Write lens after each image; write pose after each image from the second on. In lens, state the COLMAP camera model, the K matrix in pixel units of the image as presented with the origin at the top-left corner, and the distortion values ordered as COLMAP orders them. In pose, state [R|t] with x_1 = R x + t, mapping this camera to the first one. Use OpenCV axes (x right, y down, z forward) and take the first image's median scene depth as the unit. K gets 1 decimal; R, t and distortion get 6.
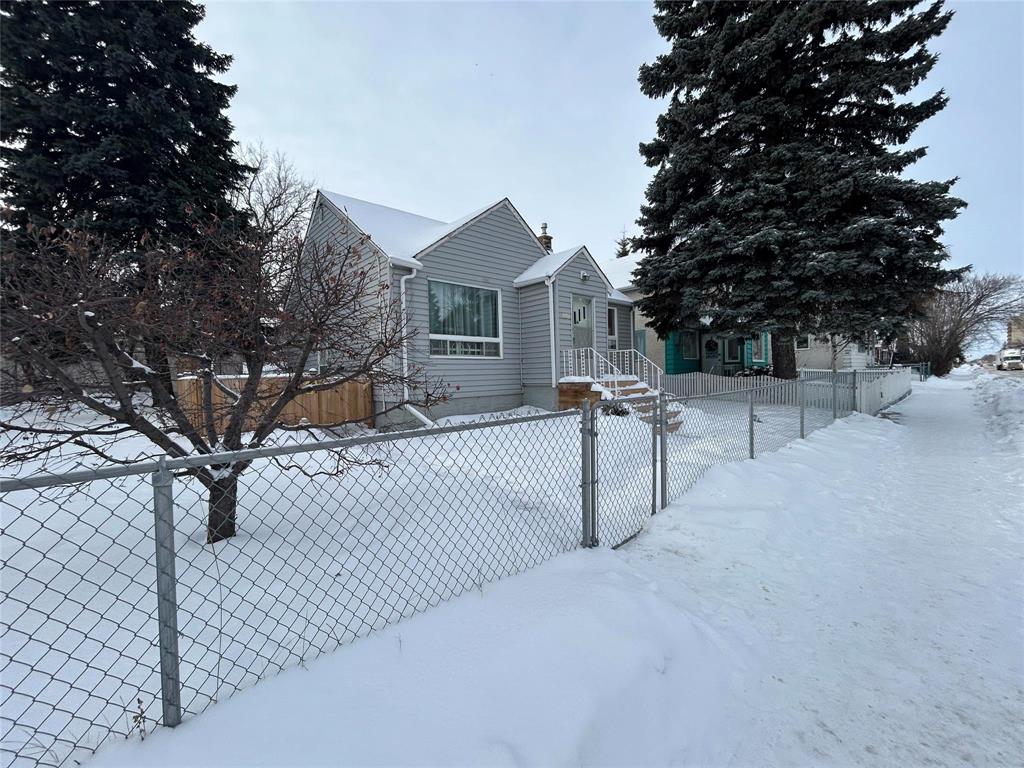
lens RADIAL K [[412.5, 0, 512.0], [0, 412.5, 384.0], [0, 0, 1]] dist [-0.000880, -0.000817]
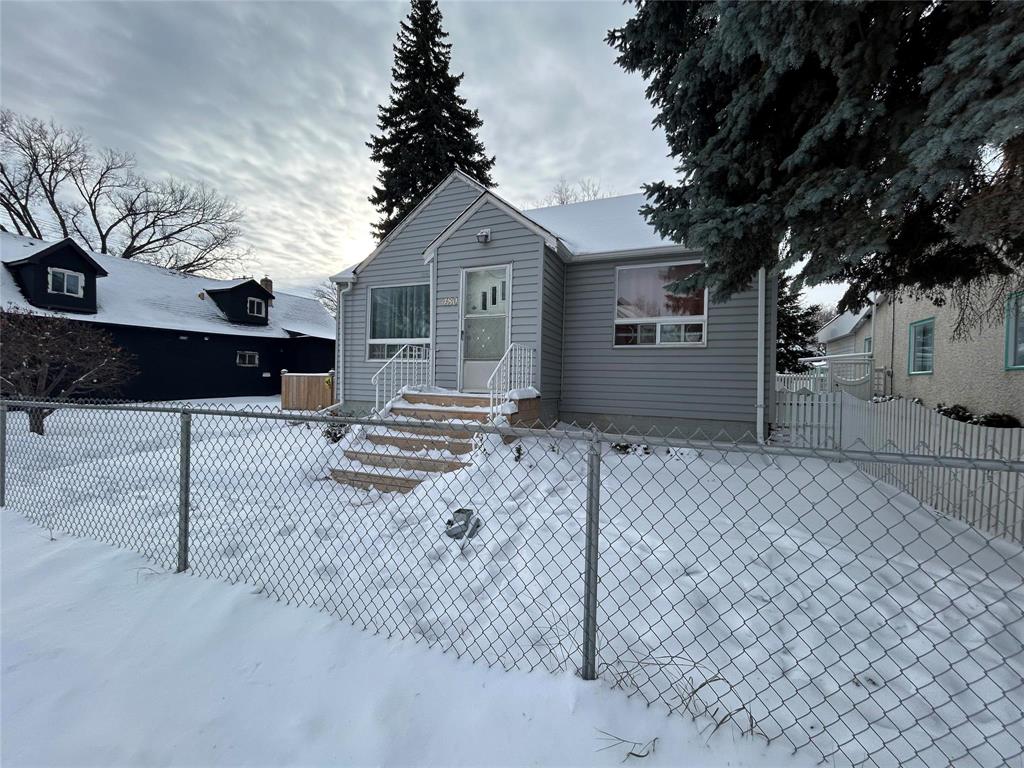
lens RADIAL K [[412.5, 0, 512.0], [0, 412.5, 384.0], [0, 0, 1]] dist [-0.000880, -0.000817]
pose [[0.424611, 0.036979, -0.904621, 0.812429], [-0.057964, 0.998226, 0.013598, -0.036924], [0.903519, 0.046662, 0.426001, 0.777647]]
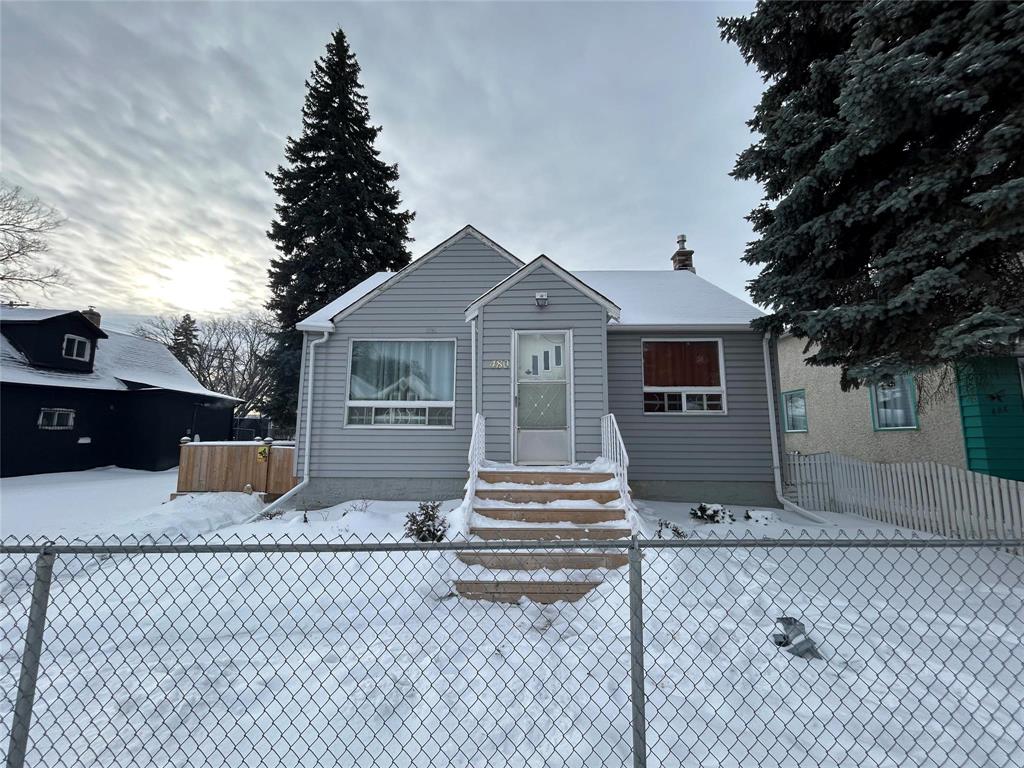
lens RADIAL K [[412.5, 0, 512.0], [0, 412.5, 384.0], [0, 0, 1]] dist [-0.000880, -0.000817]
pose [[0.718866, -0.065389, -0.692067, 0.582002], [-0.039054, 0.990195, -0.134123, -0.046127], [0.694051, 0.123445, 0.709263, 0.539273]]
